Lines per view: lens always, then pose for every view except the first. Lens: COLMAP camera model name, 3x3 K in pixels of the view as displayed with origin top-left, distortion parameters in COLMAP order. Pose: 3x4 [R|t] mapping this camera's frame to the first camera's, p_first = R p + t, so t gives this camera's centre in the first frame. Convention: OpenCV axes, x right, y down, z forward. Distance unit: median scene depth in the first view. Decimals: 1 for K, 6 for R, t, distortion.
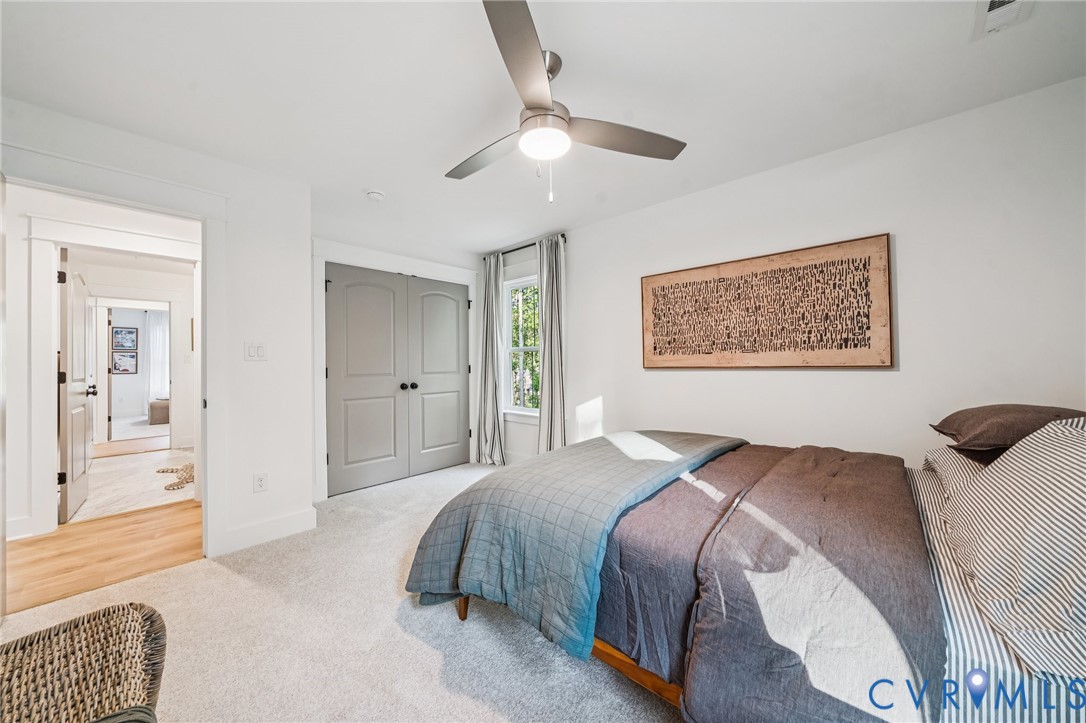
lens RADIAL K [[385.4, 0, 538.3], [0, 385.4, 364.6], [0, 0, 1]] dist [-0.002054, -0.000165]
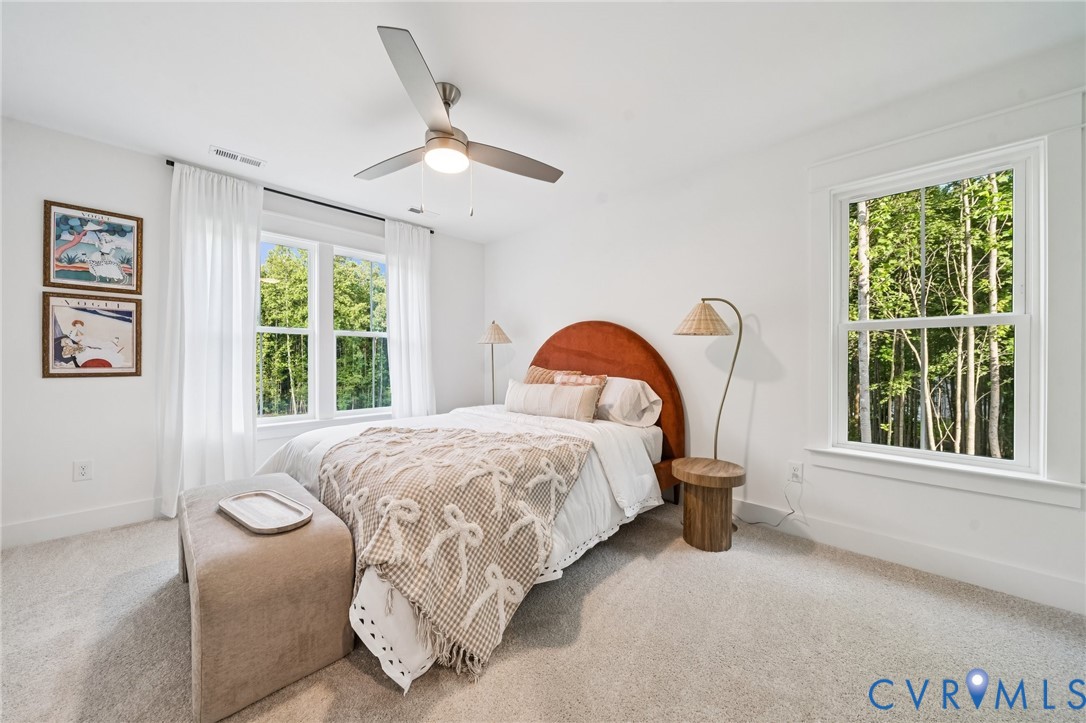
lens RADIAL K [[385.4, 0, 544.4], [0, 385.4, 358.9], [0, 0, 1]] dist [-0.002054, -0.000165]
pose [[0.999059, 0.018118, -0.039395, -0.731439], [-0.017664, 0.999774, 0.011835, 0.002331], [0.039601, -0.011128, 0.999154, 0.726488]]
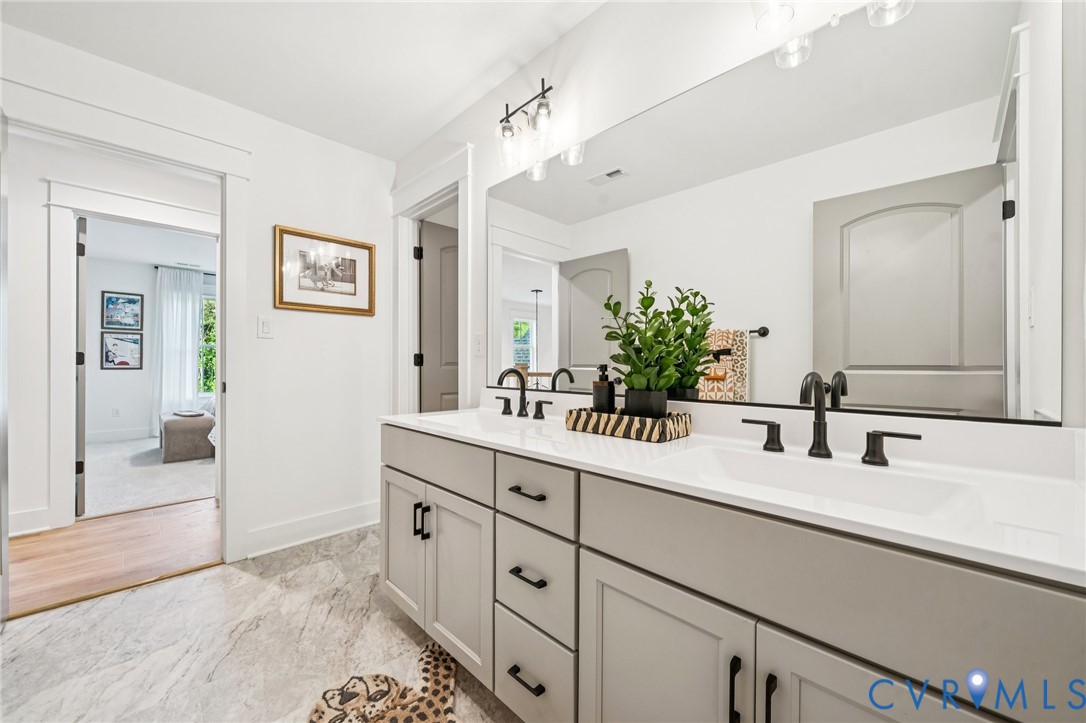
lens RADIAL K [[425.6, 0, 544.8], [0, 425.6, 365.0], [0, 0, 1]] dist [0.001875, 0.000107]
pose [[0.997222, 0.028060, -0.069003, -0.359981], [-0.026608, 0.999406, 0.021882, -0.015051], [0.069576, -0.019985, 0.997376, 0.370303]]
